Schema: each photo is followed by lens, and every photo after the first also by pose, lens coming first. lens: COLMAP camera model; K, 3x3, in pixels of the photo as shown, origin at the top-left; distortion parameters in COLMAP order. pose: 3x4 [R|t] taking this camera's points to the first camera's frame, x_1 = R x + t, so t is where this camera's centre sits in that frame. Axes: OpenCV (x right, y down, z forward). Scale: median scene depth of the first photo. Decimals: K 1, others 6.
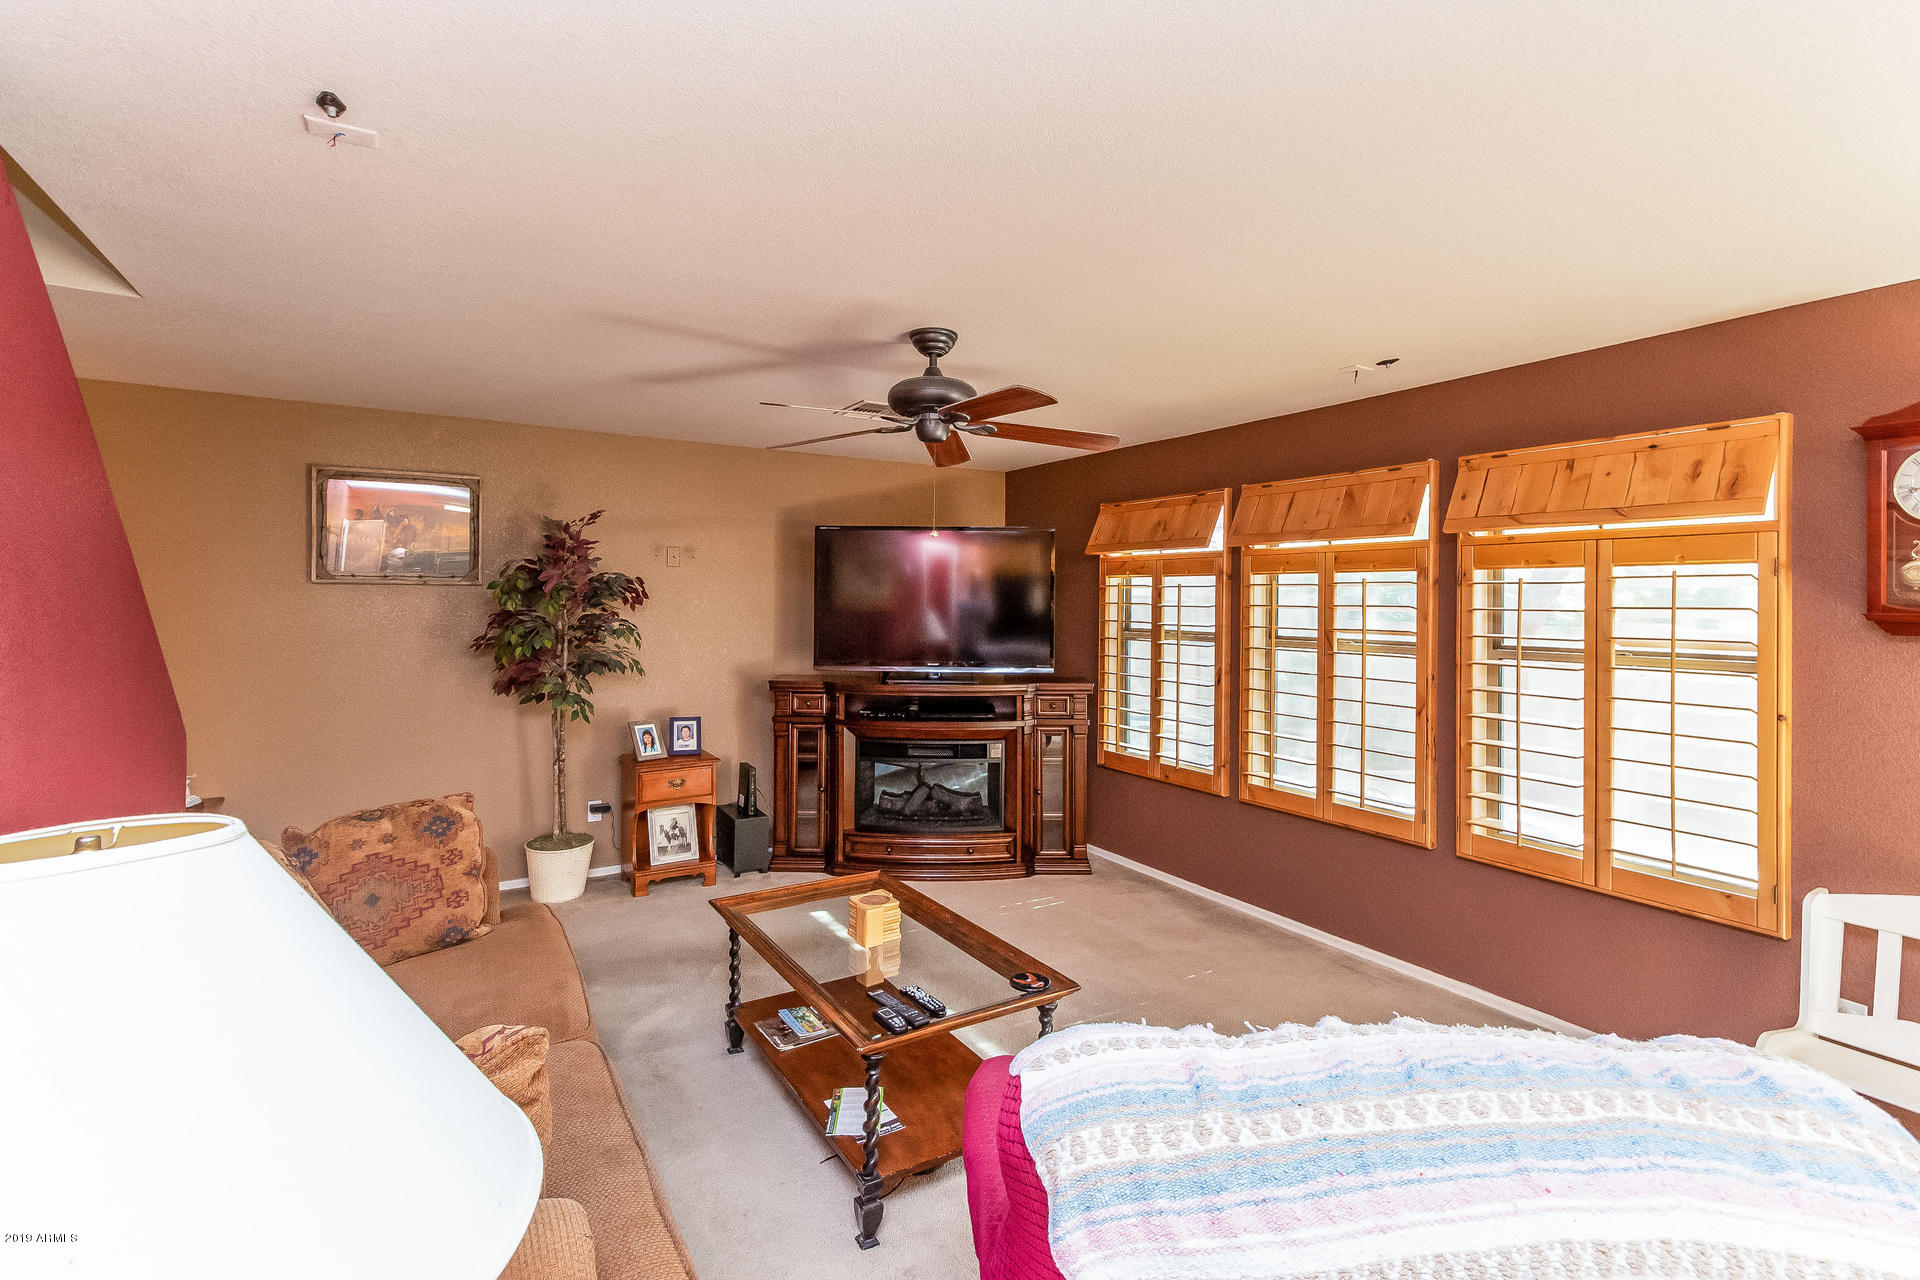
lens RADIAL K [[865.8, 0, 951.2], [0, 865.8, 604.1], [0, 0, 1]] dist [0.002526, 0.000466]
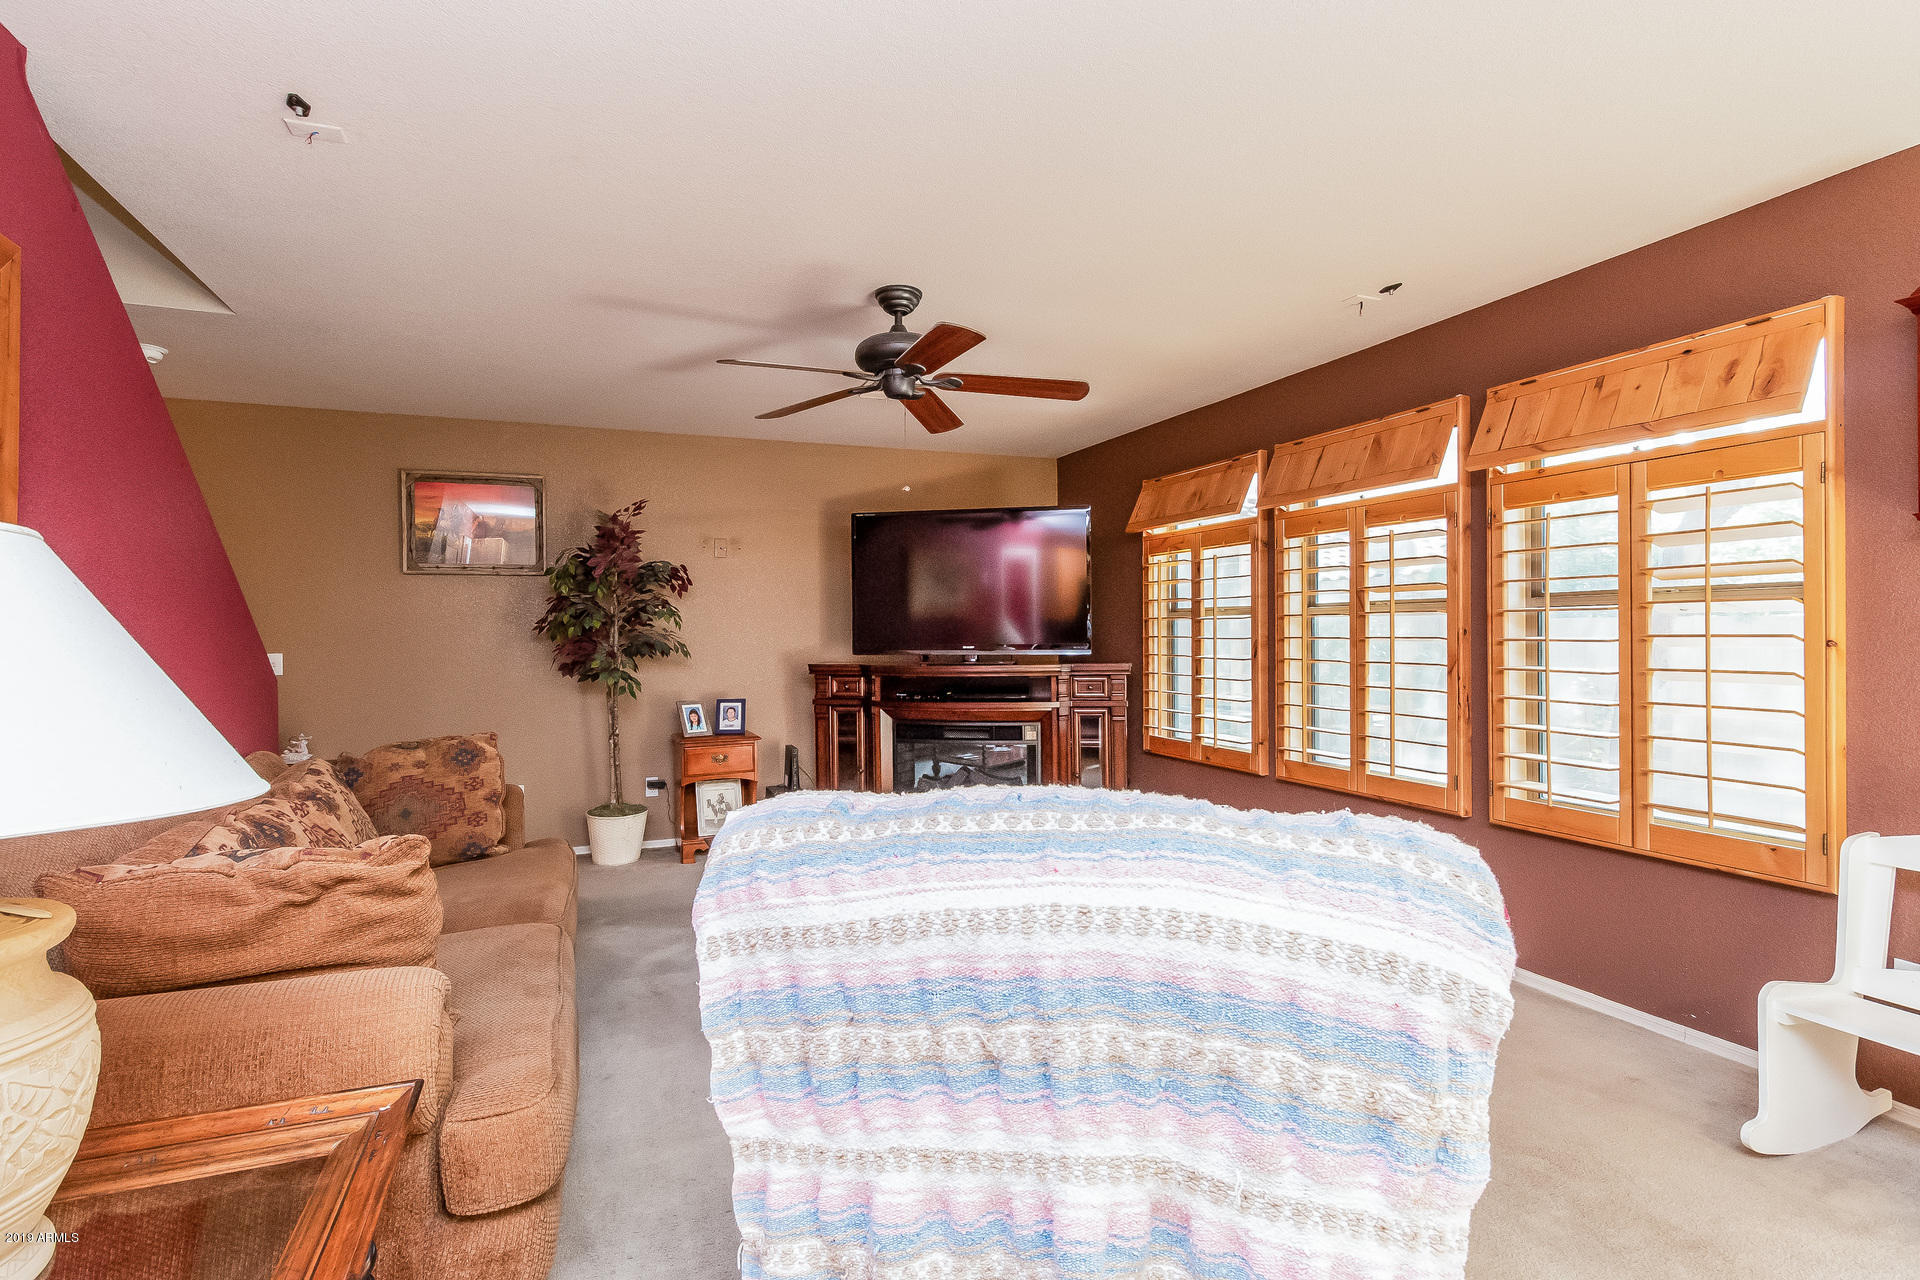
lens RADIAL K [[896.2, 0, 927.6], [0, 896.2, 642.5], [0, 0, 1]] dist [-0.000925, 0.000157]
pose [[0.984823, -0.016029, -0.172822, 0.143908], [0.017350, 0.999831, 0.006136, 0.073547], [0.172694, -0.009041, 0.984934, -0.034667]]
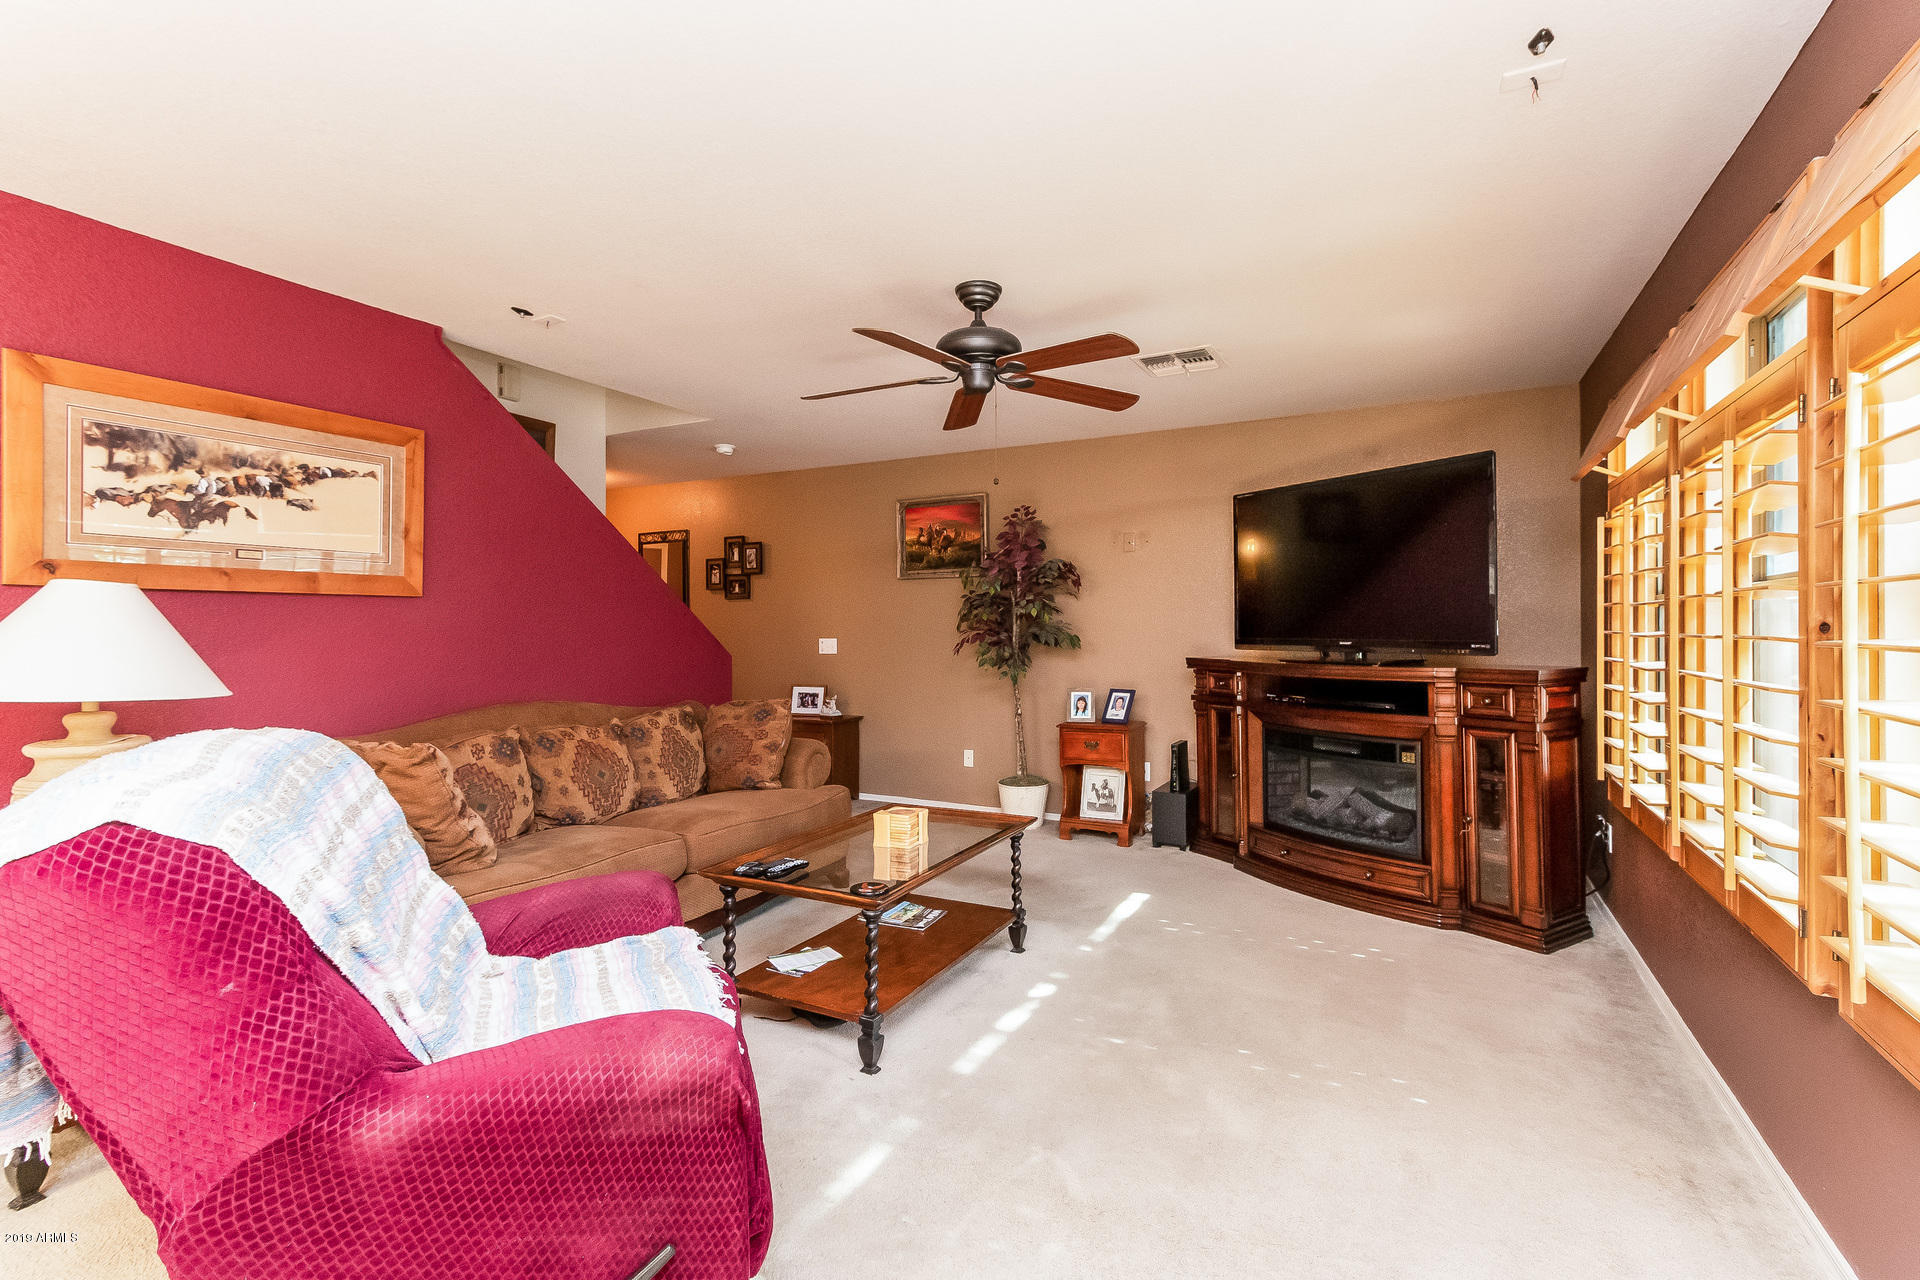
lens RADIAL K [[875.1, 0, 974.0], [0, 875.1, 626.9], [0, 0, 1]] dist [0.002444, 0.000214]
pose [[0.522085, -0.016536, -0.852733, 0.650420], [0.008445, 0.999863, -0.014219, 0.082762], [0.852852, 0.000222, 0.522153, 0.338198]]
